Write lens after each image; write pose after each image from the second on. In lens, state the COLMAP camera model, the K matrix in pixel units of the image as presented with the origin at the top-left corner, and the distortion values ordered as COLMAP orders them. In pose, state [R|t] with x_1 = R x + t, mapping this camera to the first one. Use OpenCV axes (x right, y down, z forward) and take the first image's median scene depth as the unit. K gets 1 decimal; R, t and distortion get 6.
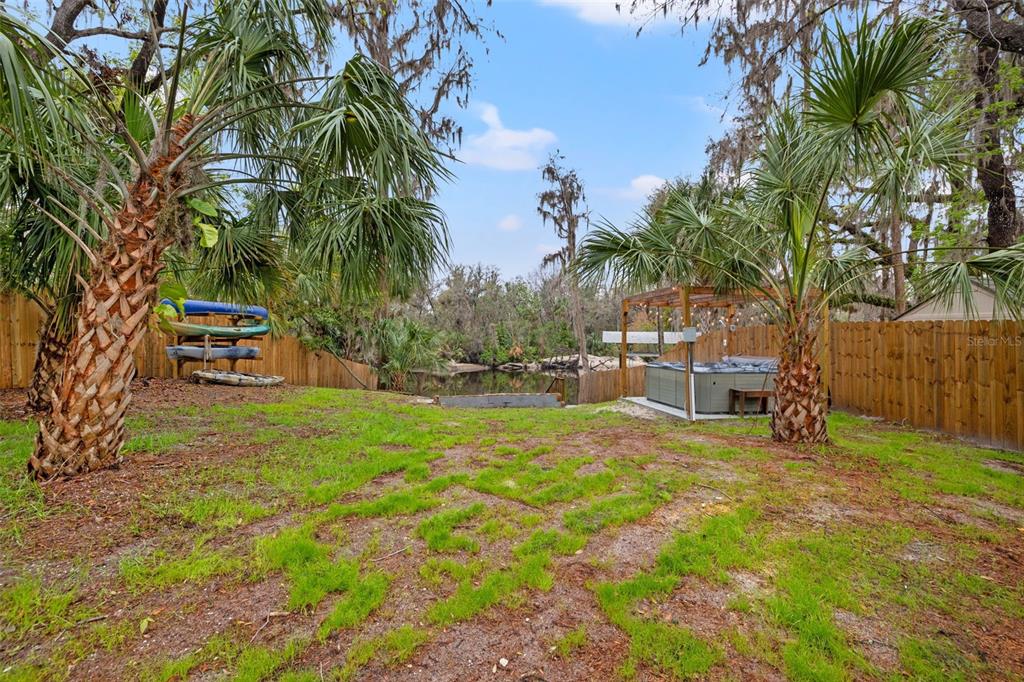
lens RADIAL K [[430.8, 0, 506.2], [0, 430.8, 348.7], [0, 0, 1]] dist [0.002119, -0.000289]
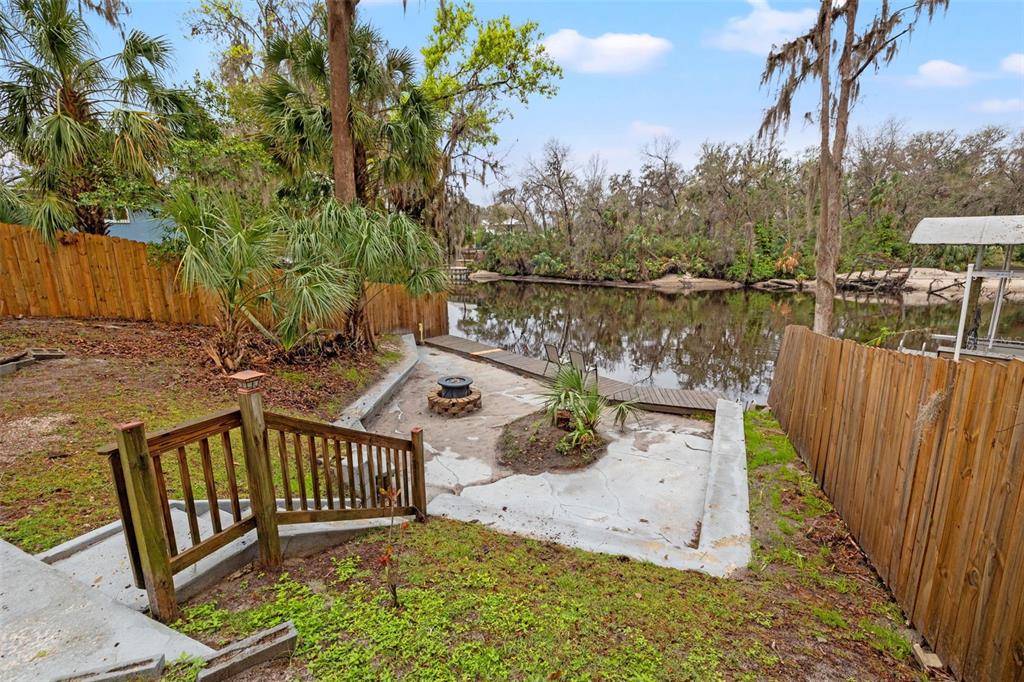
lens RADIAL K [[430.8, 0, 509.6], [0, 430.8, 340.7], [0, 0, 1]] dist [0.002119, -0.000289]
pose [[0.823586, 0.106062, -0.557186, 0.054546], [0.002289, 0.981731, 0.190259, -0.003431], [0.567186, -0.157970, 0.808298, 0.167277]]
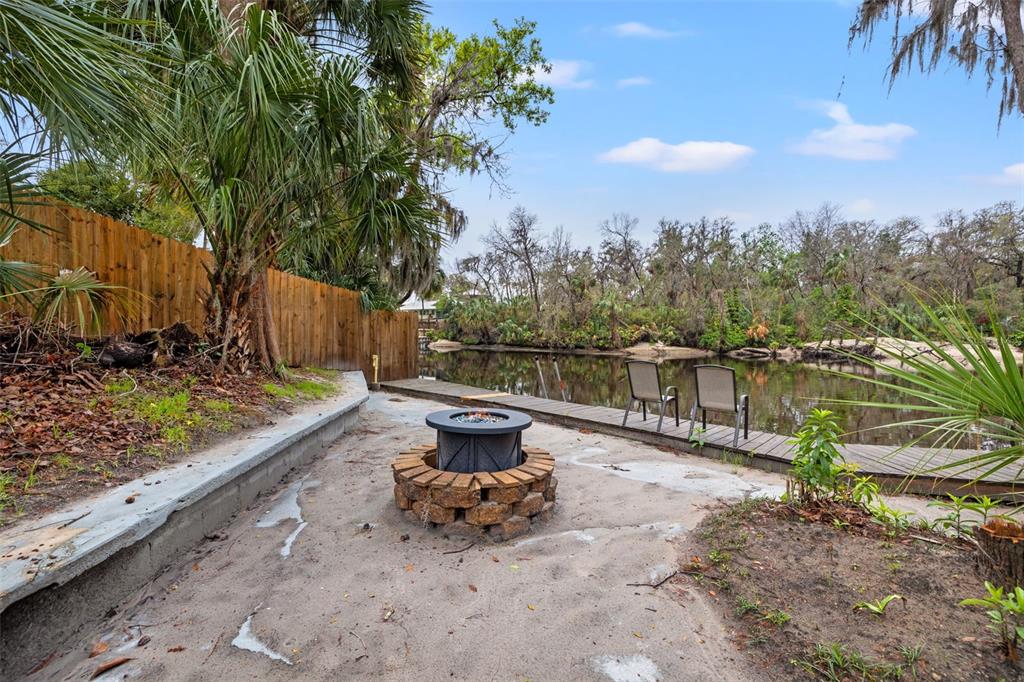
lens RADIAL K [[430.8, 0, 511.6], [0, 430.8, 332.5], [0, 0, 1]] dist [0.002119, -0.000289]
pose [[0.878587, 0.004591, -0.477561, 0.006112], [-0.010304, 0.999903, -0.009344, 0.019019], [0.477471, 0.013130, 0.878549, 0.212526]]
